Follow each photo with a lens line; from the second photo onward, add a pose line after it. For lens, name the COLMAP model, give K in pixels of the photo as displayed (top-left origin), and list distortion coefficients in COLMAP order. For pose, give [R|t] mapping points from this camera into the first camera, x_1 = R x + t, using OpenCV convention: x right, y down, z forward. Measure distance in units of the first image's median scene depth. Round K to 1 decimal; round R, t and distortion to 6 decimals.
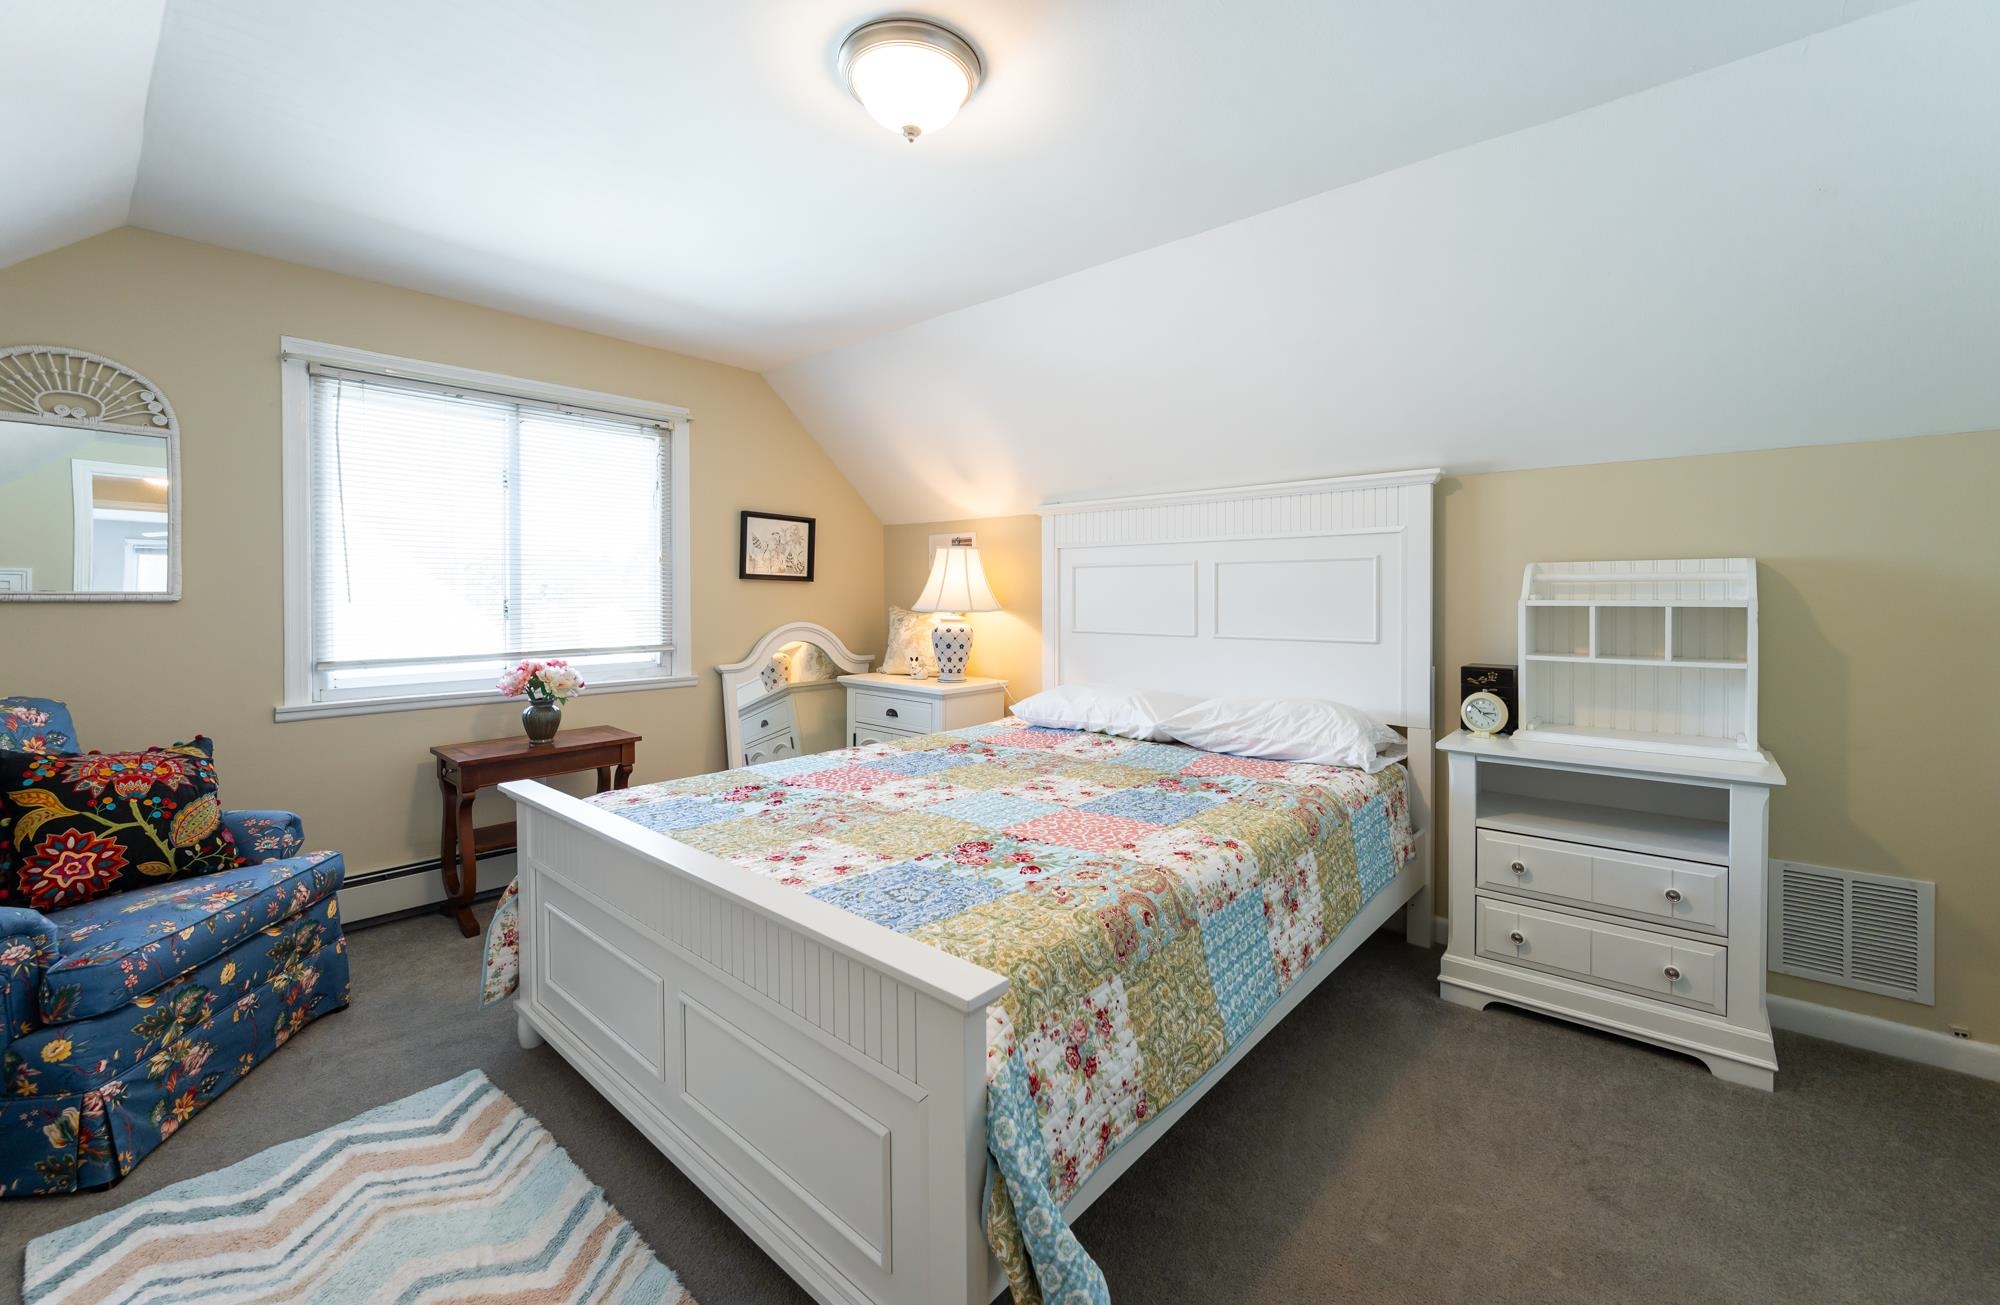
lens RADIAL K [[778.6, 0, 1001.0], [0, 778.6, 617.8], [0, 0, 1]] dist [0.000378, 0.000057]
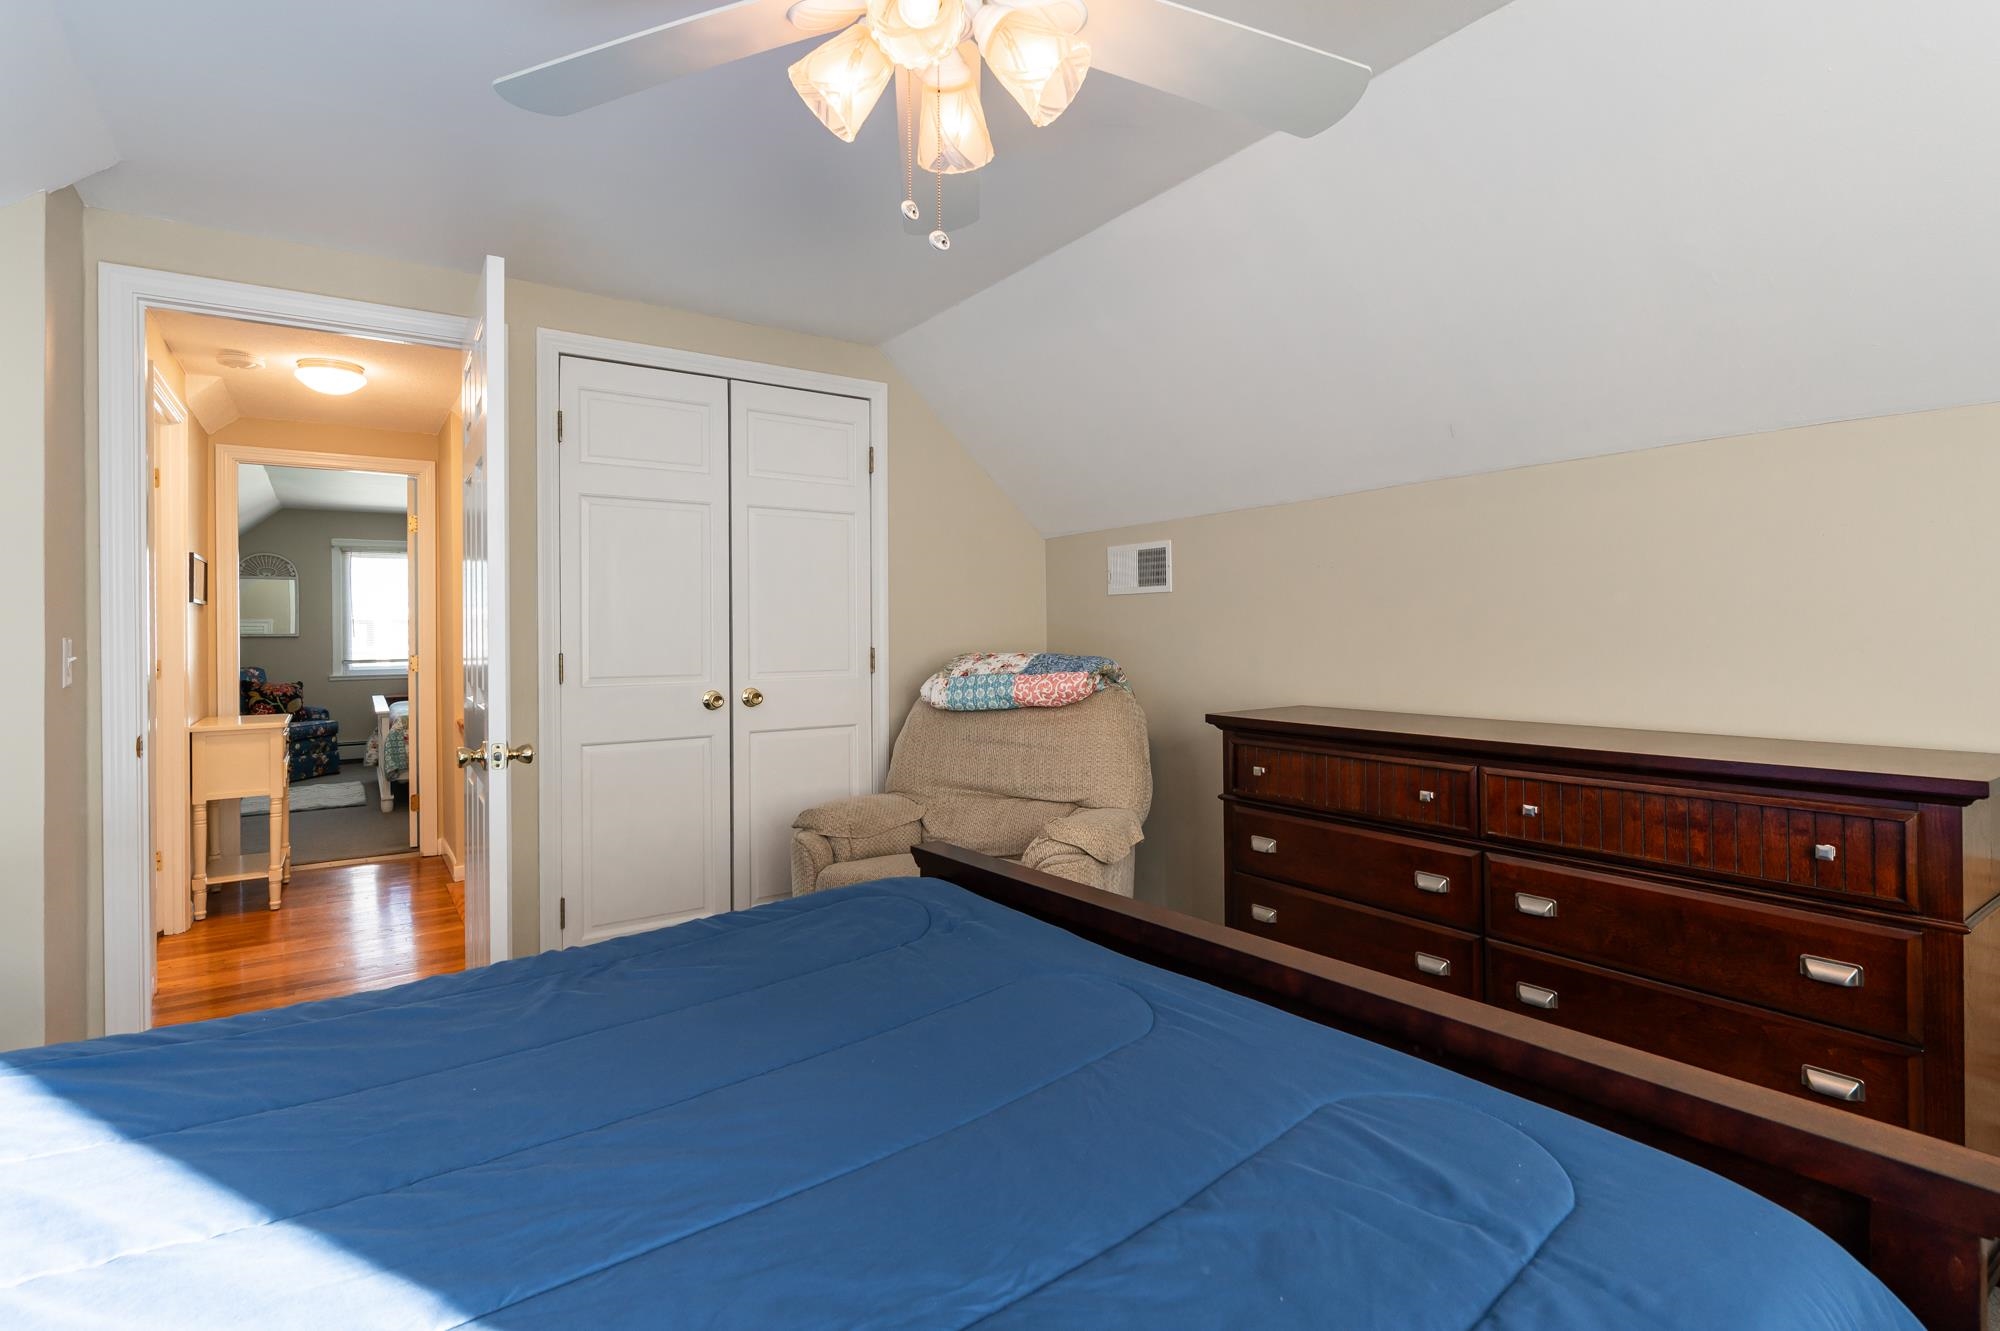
lens RADIAL K [[893.5, 0, 1000.0], [0, 893.5, 665.5], [0, 0, 1]] dist [-0.000794, -0.000056]
pose [[0.970579, 0.006077, -0.240706, 2.420362], [-0.004473, 0.999964, 0.007208, 0.053659], [0.240741, -0.005919, 0.970571, -1.691584]]
